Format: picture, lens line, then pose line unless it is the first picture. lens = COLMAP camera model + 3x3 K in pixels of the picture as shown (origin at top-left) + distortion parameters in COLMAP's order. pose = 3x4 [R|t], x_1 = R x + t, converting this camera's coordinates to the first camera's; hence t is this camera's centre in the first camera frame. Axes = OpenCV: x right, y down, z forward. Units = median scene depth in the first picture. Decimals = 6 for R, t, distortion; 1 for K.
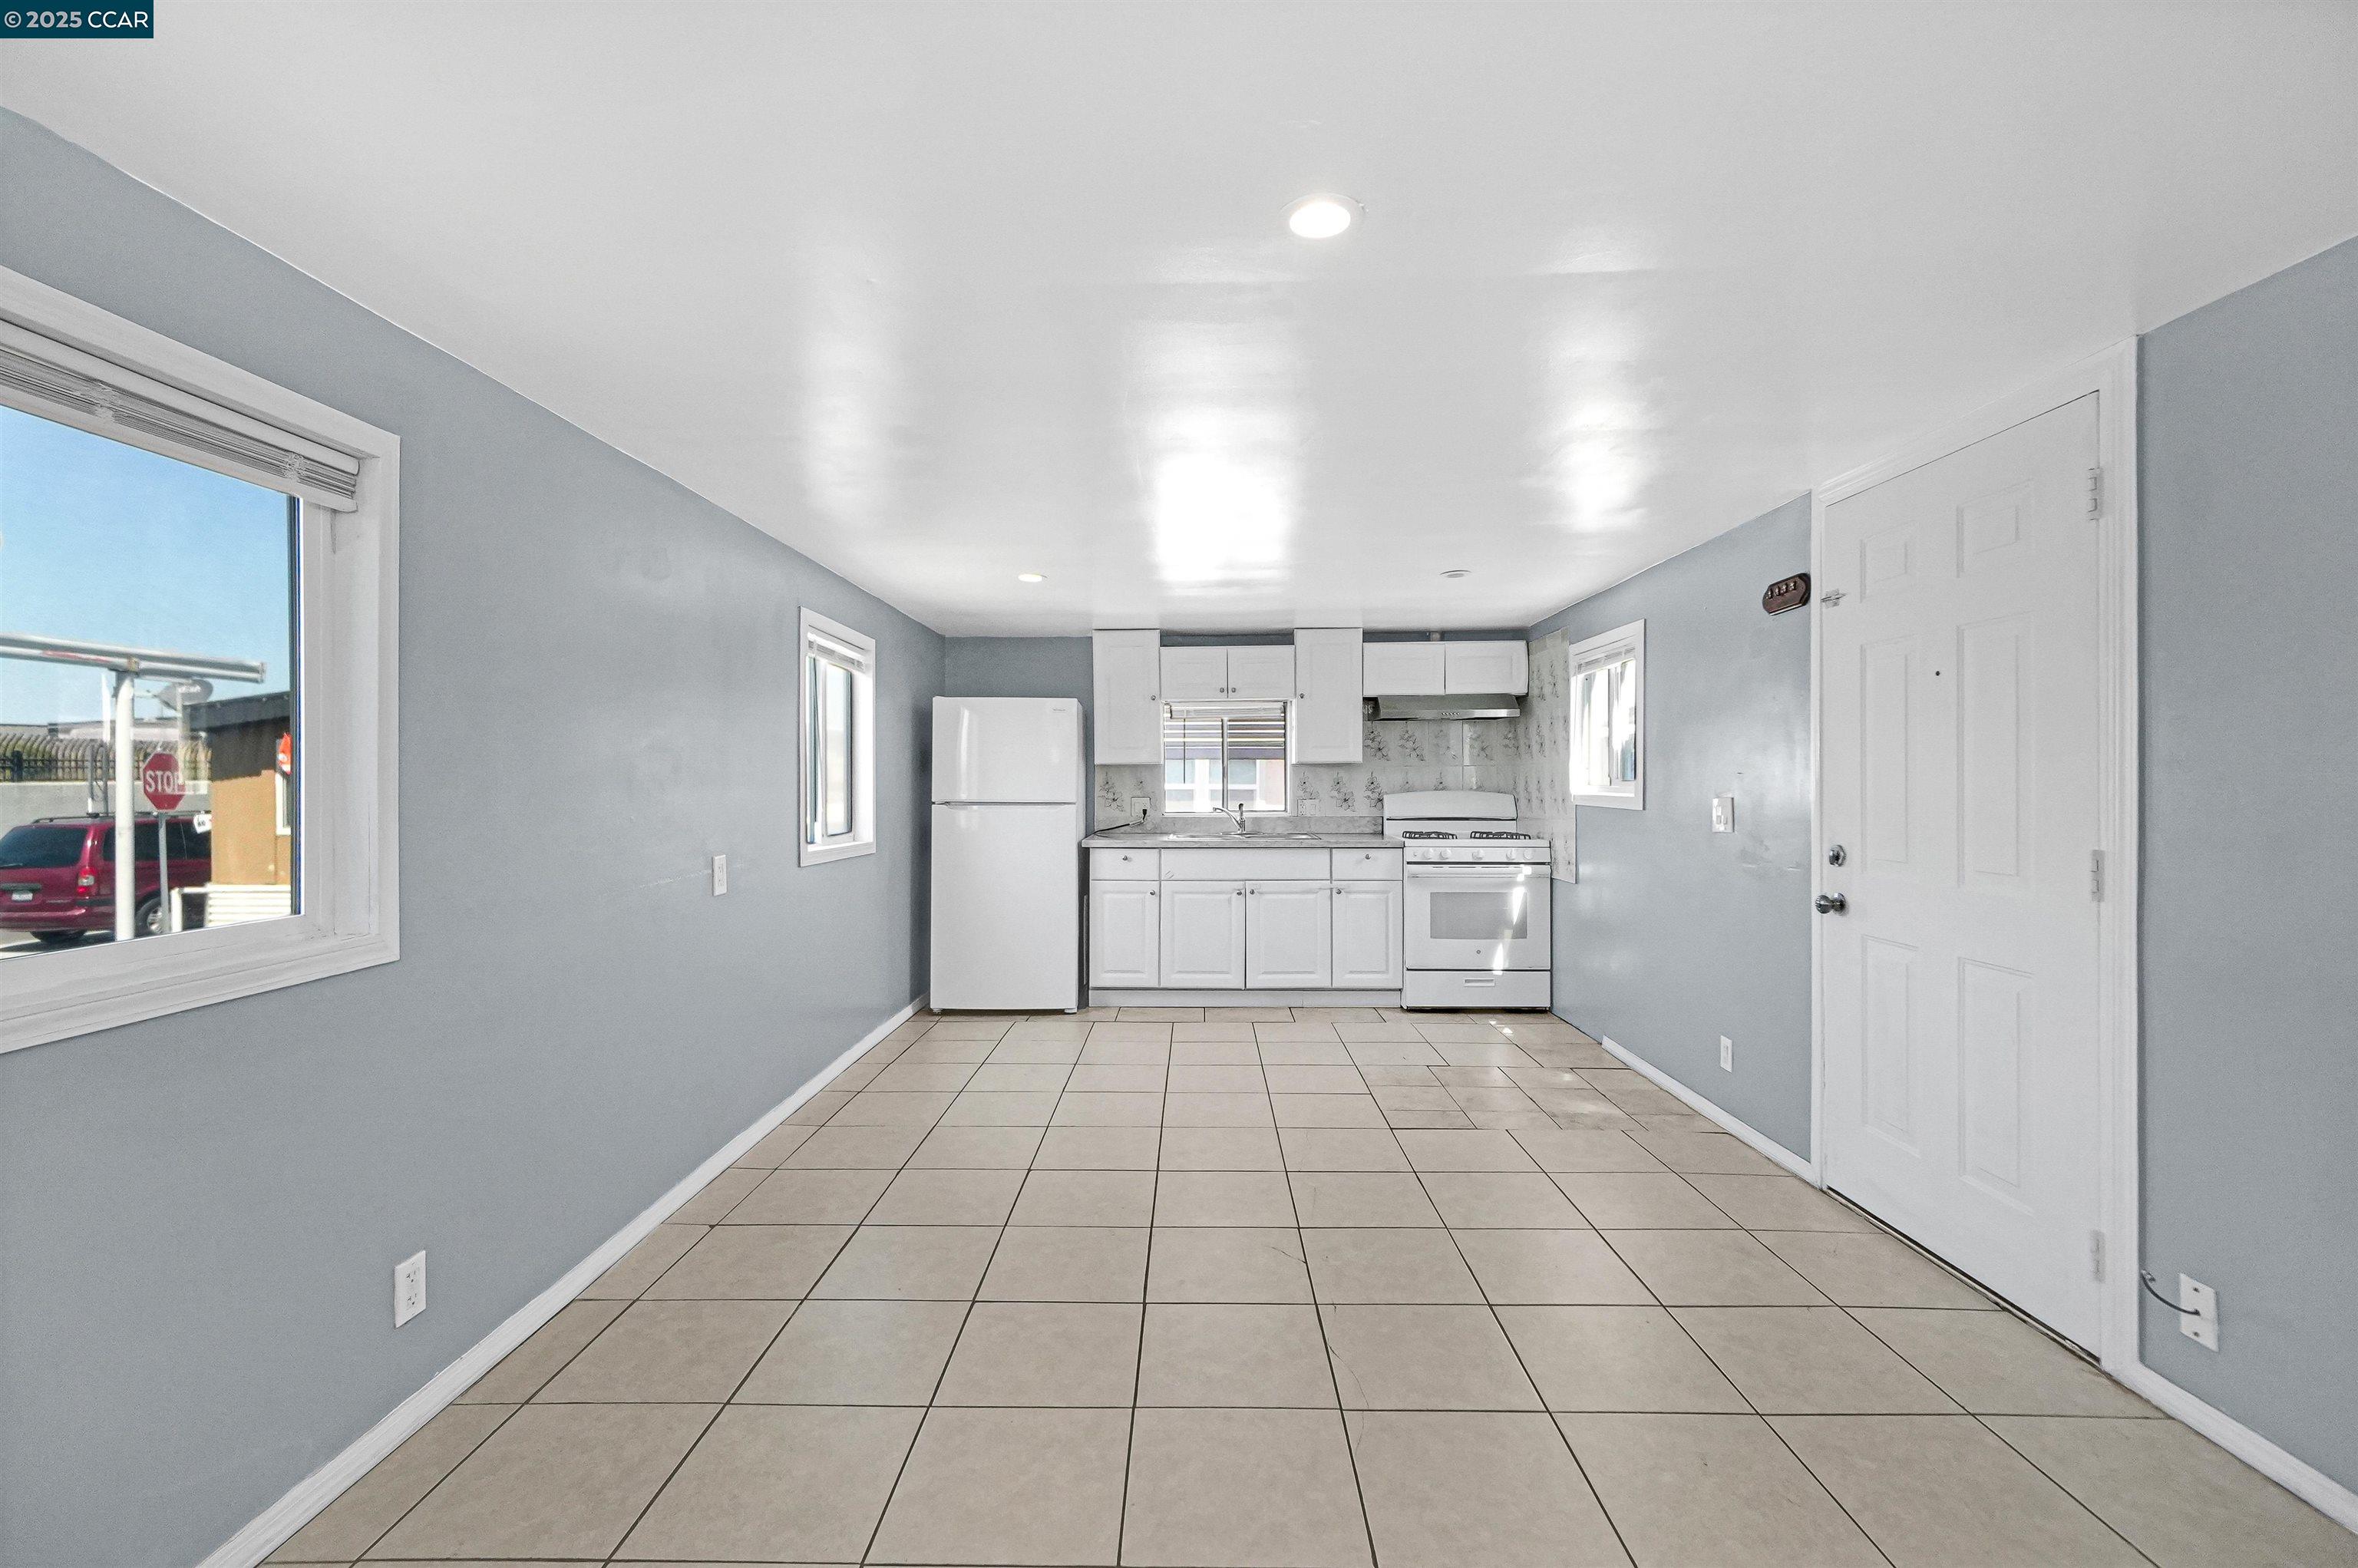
lens RADIAL K [[1024.2, 0, 1182.7], [0, 1024.2, 784.2], [0, 0, 1]] dist [-0.001097, 0.001033]
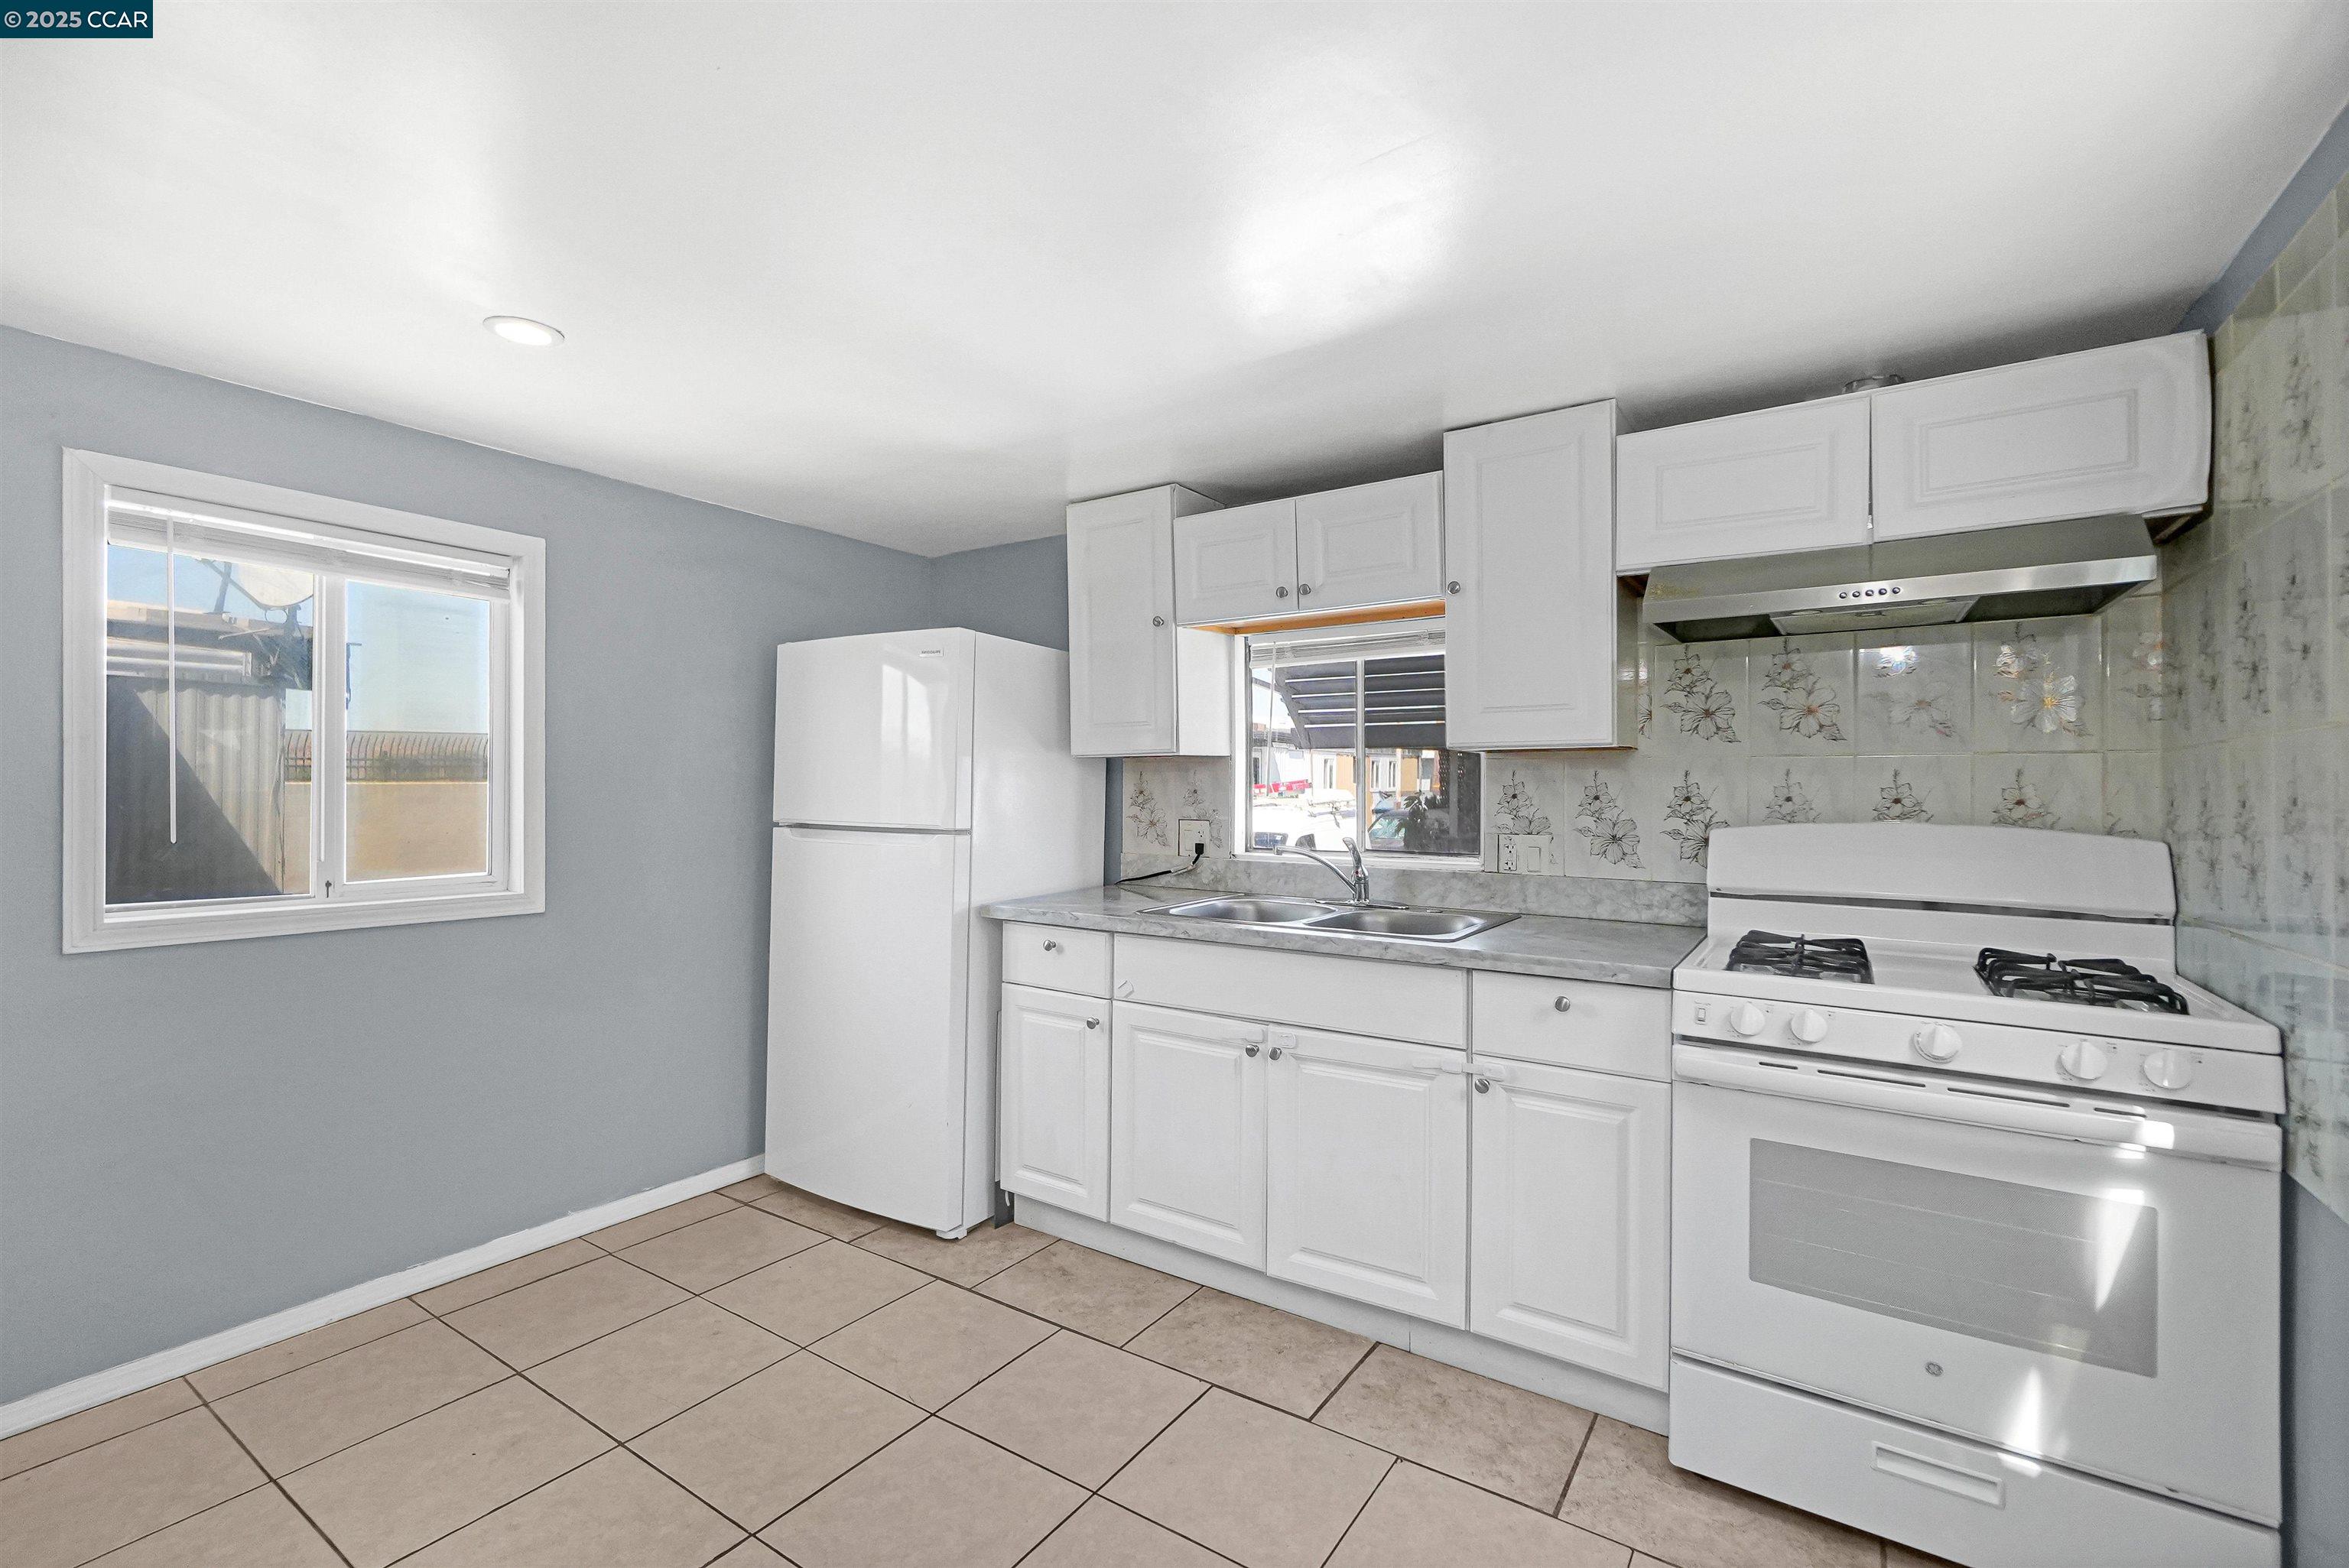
lens RADIAL K [[1020.3, 0, 1185.0], [0, 1020.3, 779.2], [0, 0, 1]] dist [-0.001097, 0.001033]
pose [[0.832354, 0.002121, -0.554240, 0.256413], [-0.007167, 0.999950, -0.006937, -0.004759], [0.554198, 0.009746, 0.832328, 0.595866]]
